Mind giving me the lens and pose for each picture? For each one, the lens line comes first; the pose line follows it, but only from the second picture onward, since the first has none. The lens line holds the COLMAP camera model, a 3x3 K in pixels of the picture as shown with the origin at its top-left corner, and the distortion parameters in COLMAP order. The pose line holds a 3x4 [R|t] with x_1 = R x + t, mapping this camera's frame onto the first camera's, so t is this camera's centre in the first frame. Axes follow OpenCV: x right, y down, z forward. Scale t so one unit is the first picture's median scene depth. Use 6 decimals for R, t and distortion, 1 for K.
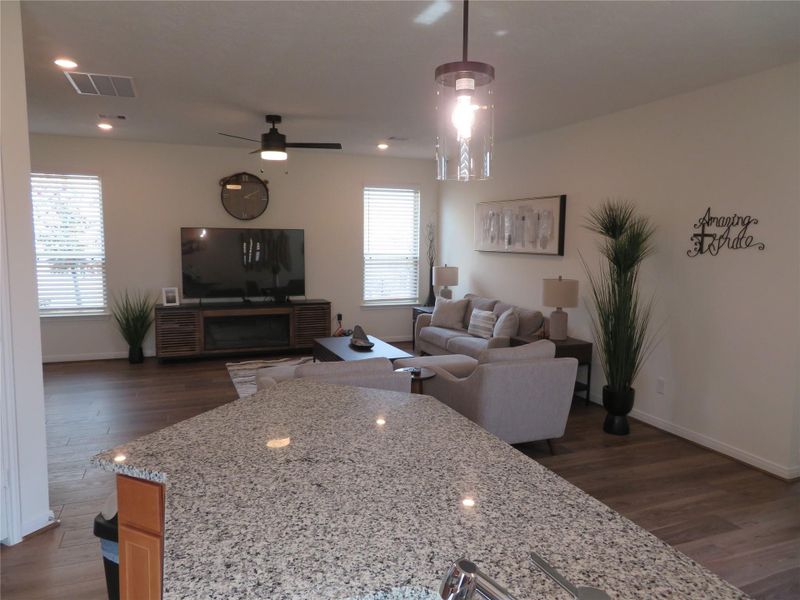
lens RADIAL K [[572.6, 0, 398.7], [0, 572.6, 301.7], [0, 0, 1]] dist [-0.006361, 0.012653]
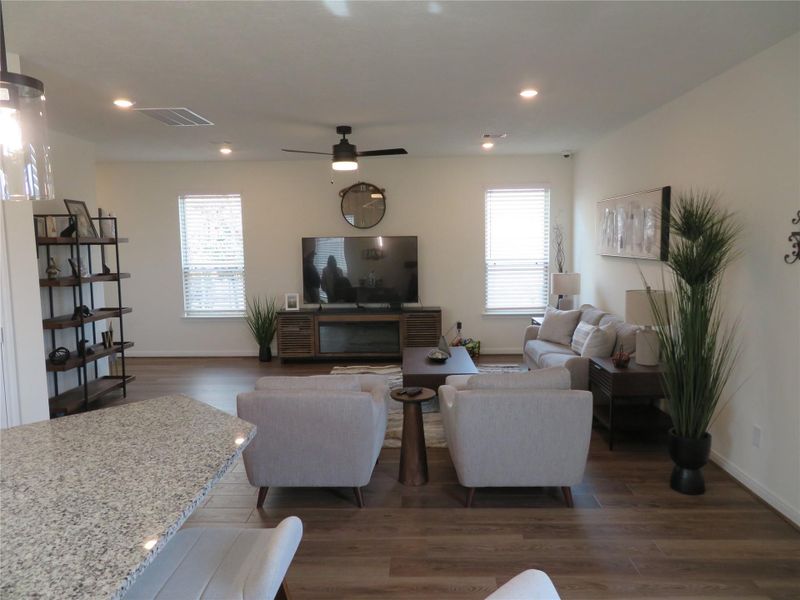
lens RADIAL K [[572.6, 0, 400.1], [0, 572.6, 298.1], [0, 0, 1]] dist [-0.006361, 0.012653]
pose [[0.919628, 0.014567, -0.392520, 0.260535], [-0.018587, 0.999806, -0.006445, -0.015674], [0.392350, 0.013223, 0.919721, 0.103602]]
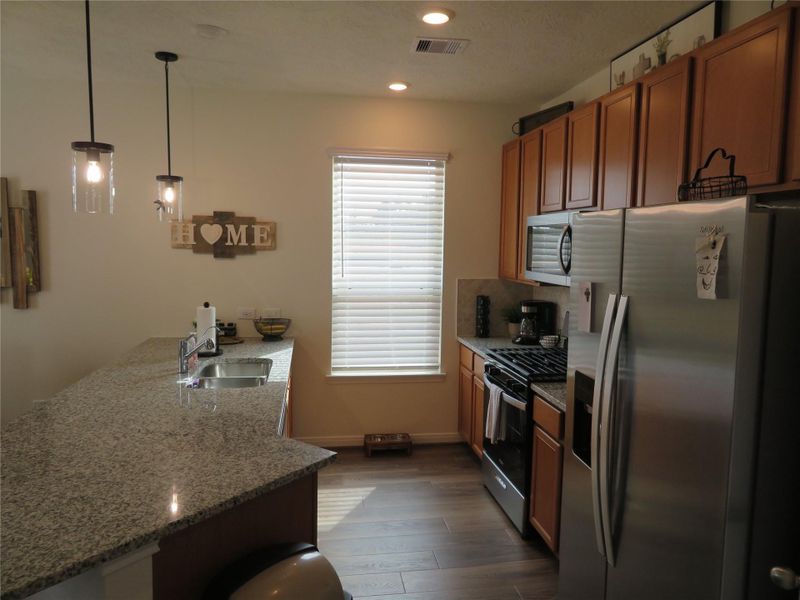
lens RADIAL K [[572.6, 0, 408.1], [0, 572.6, 296.6], [0, 0, 1]] dist [-0.006361, 0.012653]
pose [[-0.977840, -0.048777, 0.203590, -0.267027], [-0.006401, 0.978990, 0.203807, -0.080580], [-0.209254, 0.197987, -0.957608, 0.599100]]
